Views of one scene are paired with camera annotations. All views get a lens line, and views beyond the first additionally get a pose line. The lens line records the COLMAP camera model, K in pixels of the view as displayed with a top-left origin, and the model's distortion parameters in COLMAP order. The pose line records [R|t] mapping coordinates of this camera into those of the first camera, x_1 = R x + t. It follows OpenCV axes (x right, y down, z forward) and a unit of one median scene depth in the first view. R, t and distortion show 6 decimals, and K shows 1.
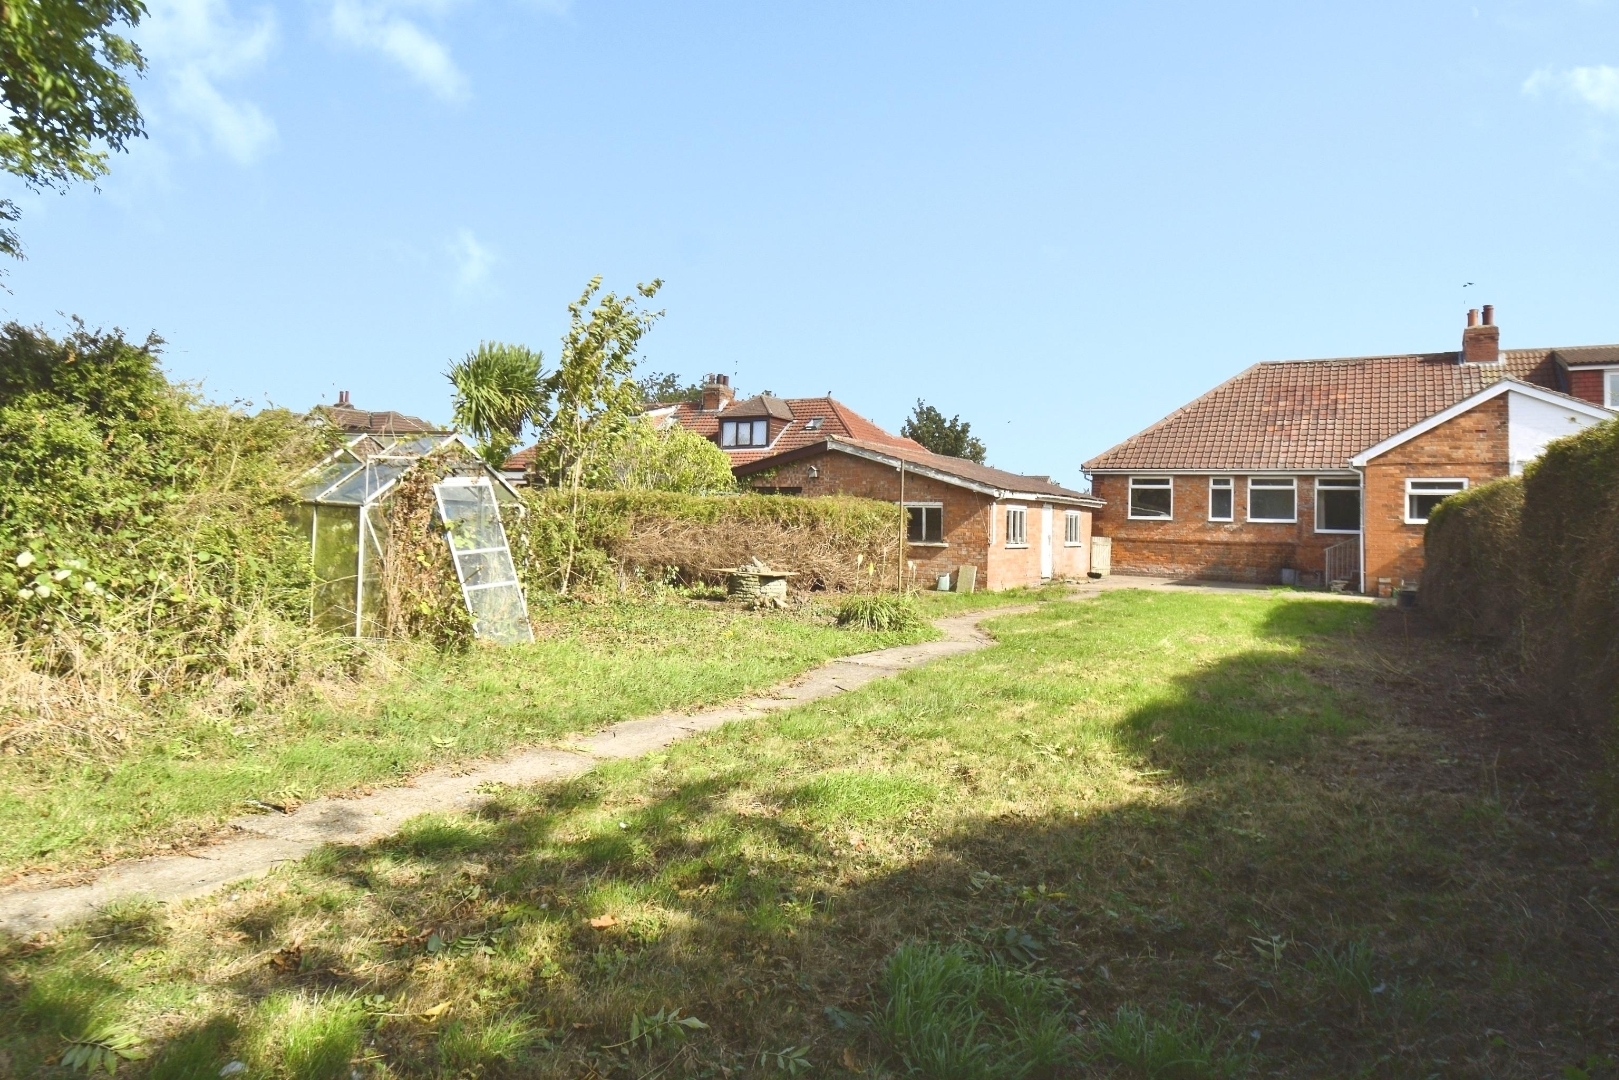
lens RADIAL K [[998.9, 0, 811.3], [0, 998.9, 482.9], [0, 0, 1]] dist [-0.000299, -0.000258]
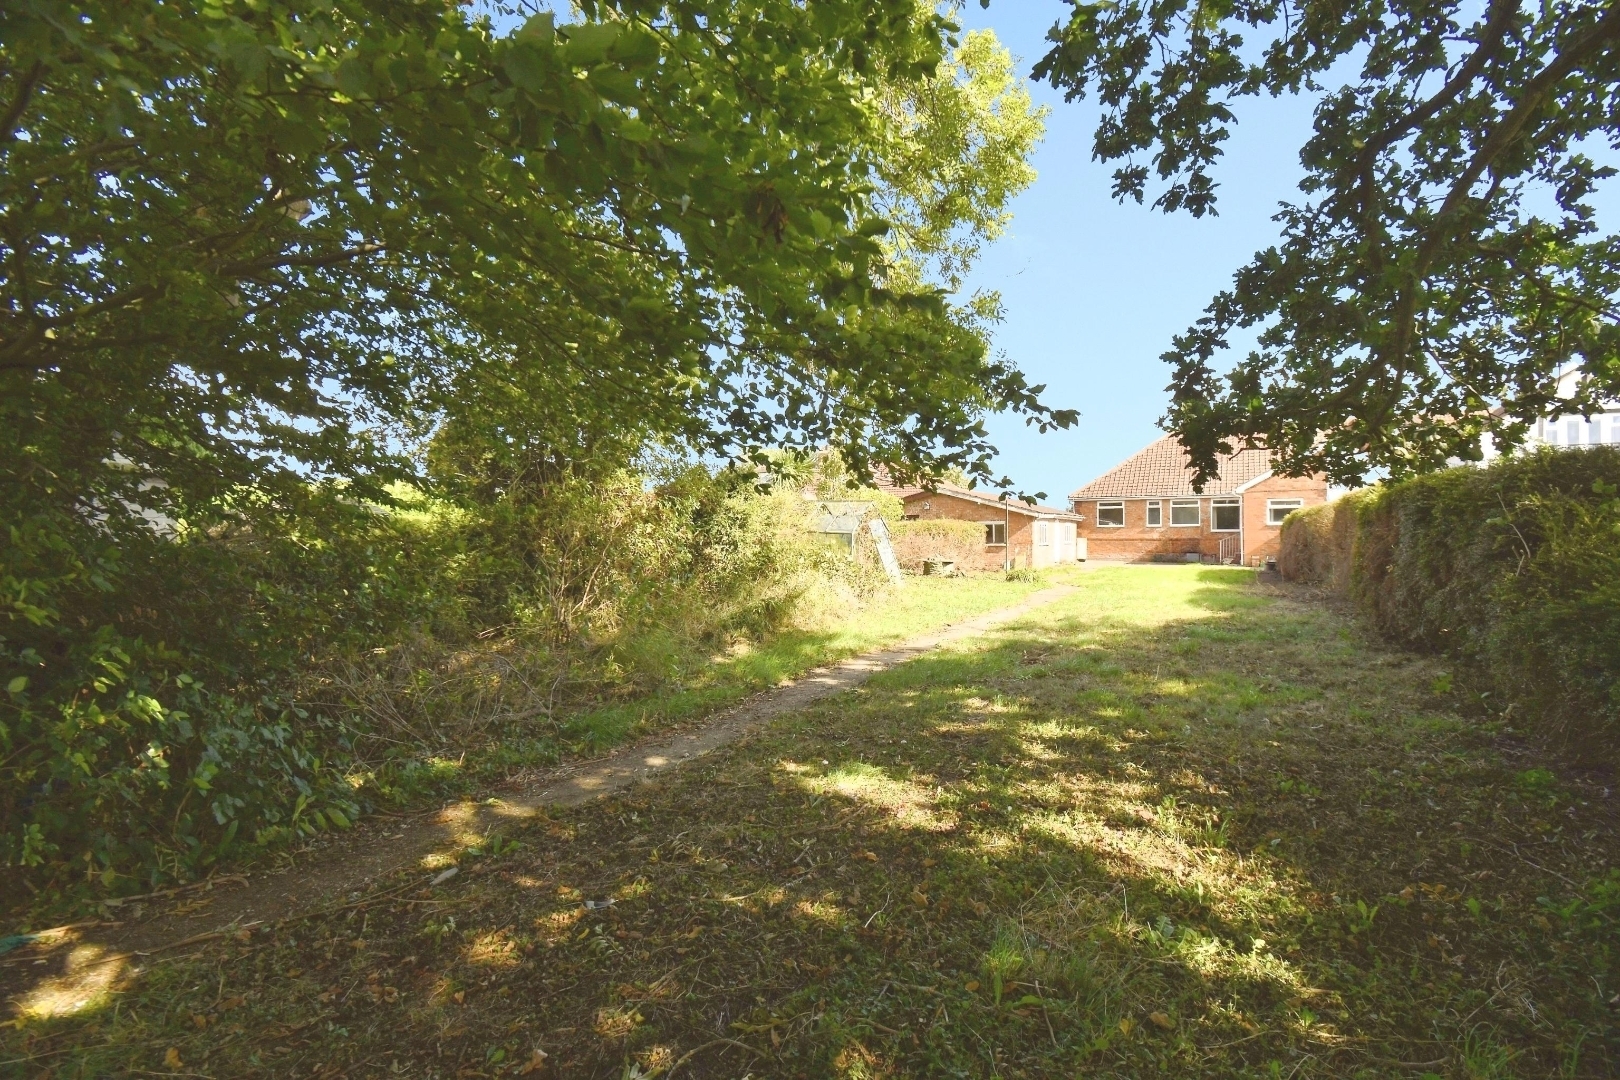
lens RADIAL K [[705.7, 0, 810.0], [0, 705.7, 540.0], [0, 0, 1]] dist [0.000706, 0.000015]
pose [[0.999303, -0.030523, -0.021489, -0.156179], [0.031483, 0.998452, 0.045856, -0.012794], [0.020056, -0.046501, 0.998717, -0.221703]]
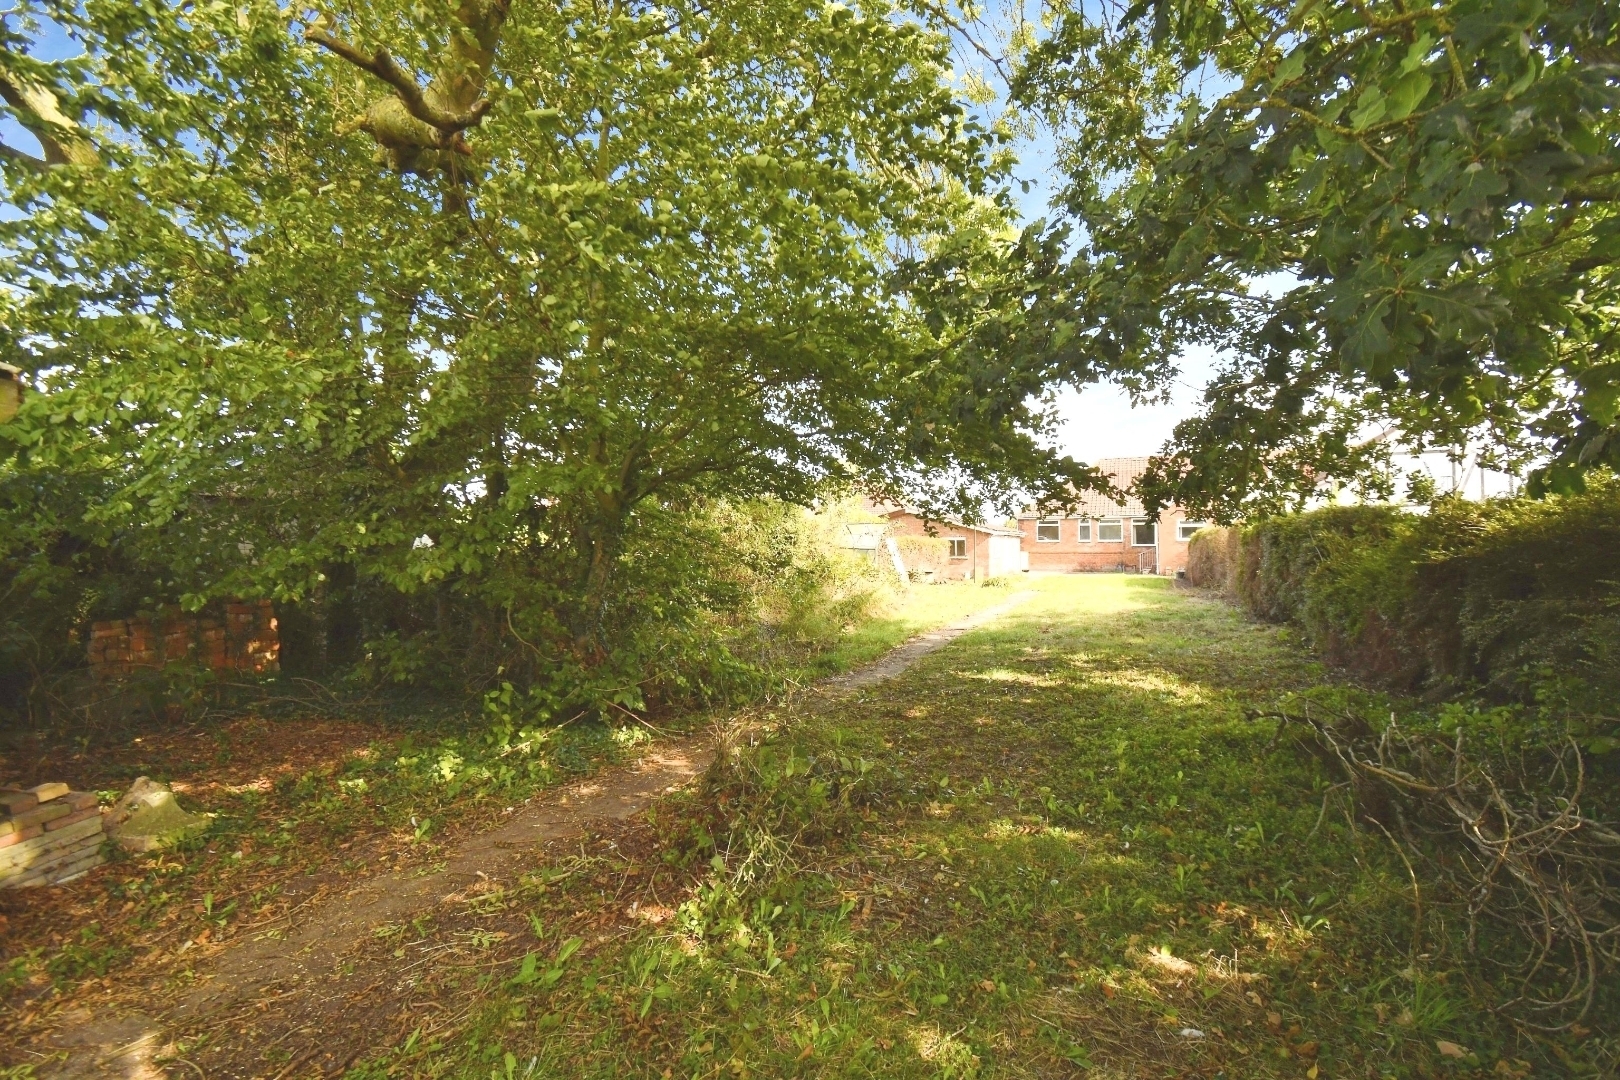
lens RADIAL K [[705.7, 0, 810.0], [0, 705.7, 540.0], [0, 0, 1]] dist [0.000706, 0.000015]
pose [[0.996471, -0.028759, 0.078857, -0.251389], [0.026419, 0.999184, 0.030556, -0.023024], [-0.079671, -0.028365, 0.996418, -0.361513]]
